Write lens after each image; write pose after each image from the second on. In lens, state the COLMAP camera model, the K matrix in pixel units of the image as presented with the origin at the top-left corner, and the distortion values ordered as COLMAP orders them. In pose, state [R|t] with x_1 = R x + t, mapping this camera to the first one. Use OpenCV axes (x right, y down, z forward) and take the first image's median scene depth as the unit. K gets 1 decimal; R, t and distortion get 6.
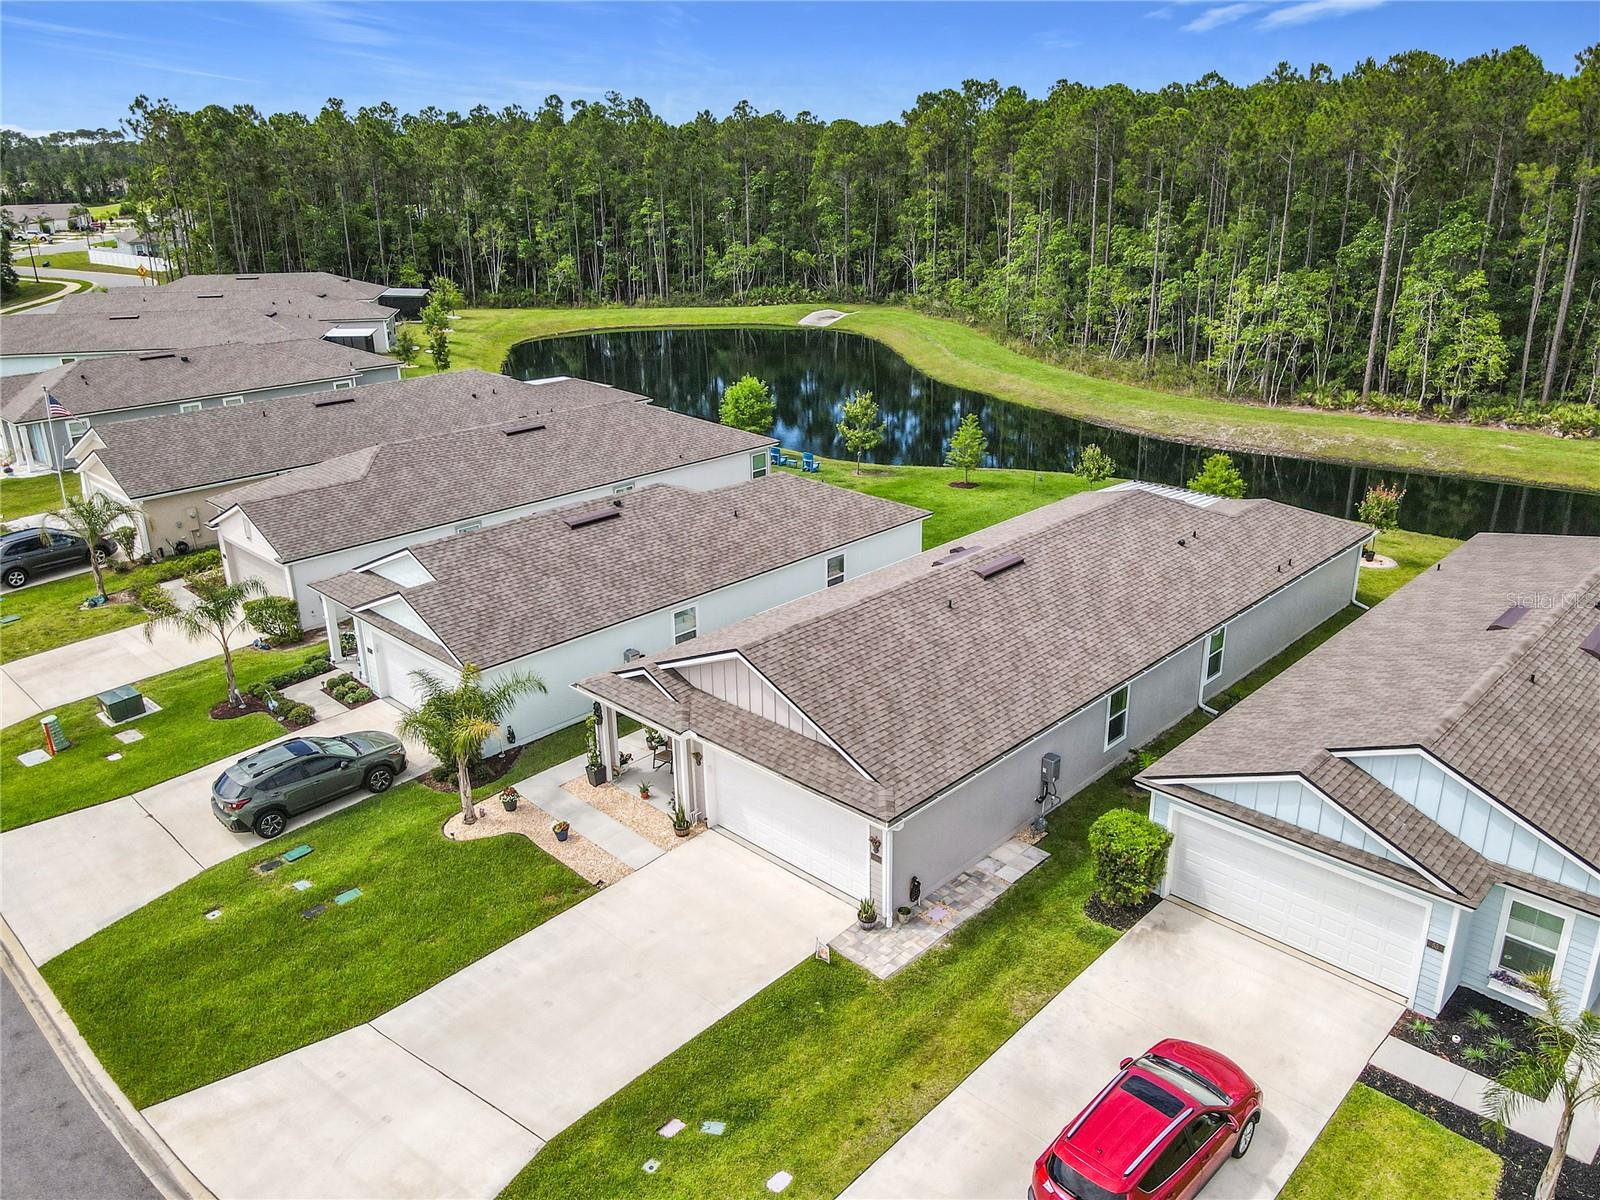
lens RADIAL K [[1188.1, 0, 816.2], [0, 1188.1, 599.6], [0, 0, 1]] dist [0.006703, -0.005035]
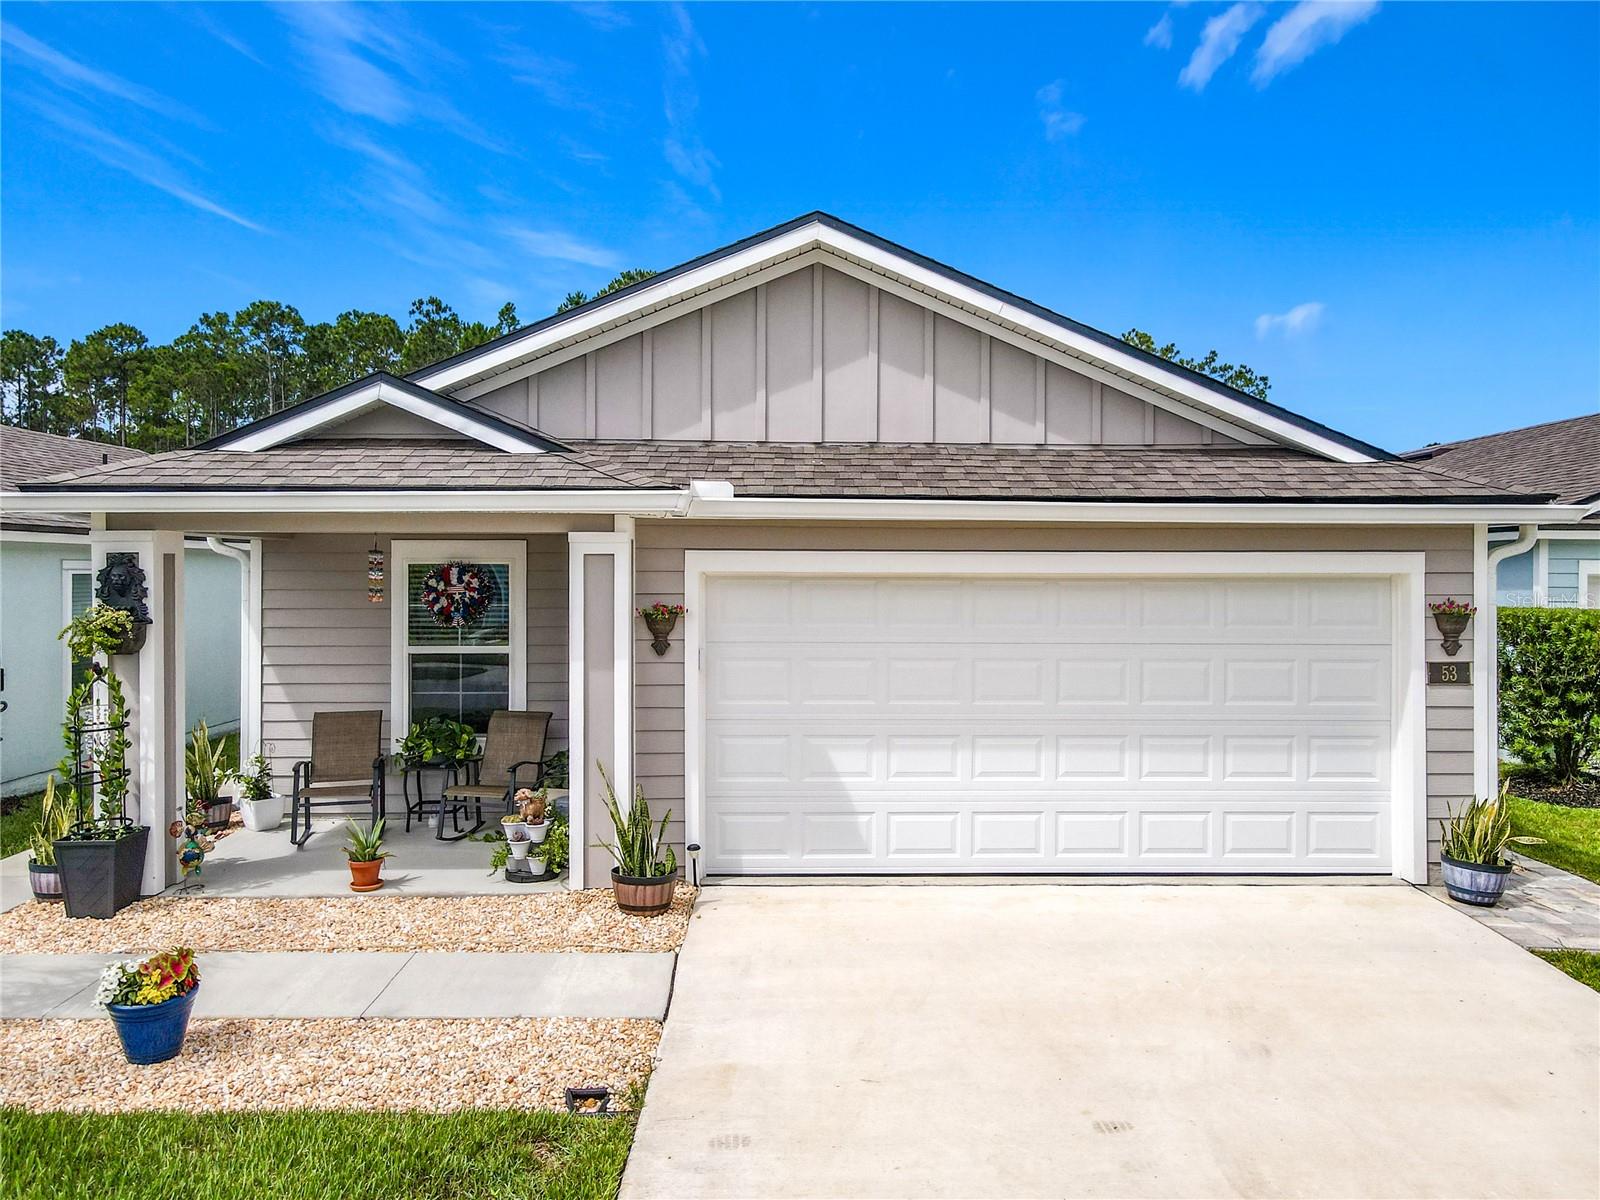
lens RADIAL K [[1212.8, 0, 815.4], [0, 1212.8, 584.6], [0, 0, 1]] dist [0.028222, -0.000797]
pose [[0.711292, 0.003847, 0.702886, -0.220515], [0.239763, 0.938682, -0.247769, 0.161225], [-0.660739, 0.344762, 0.666755, 0.598921]]
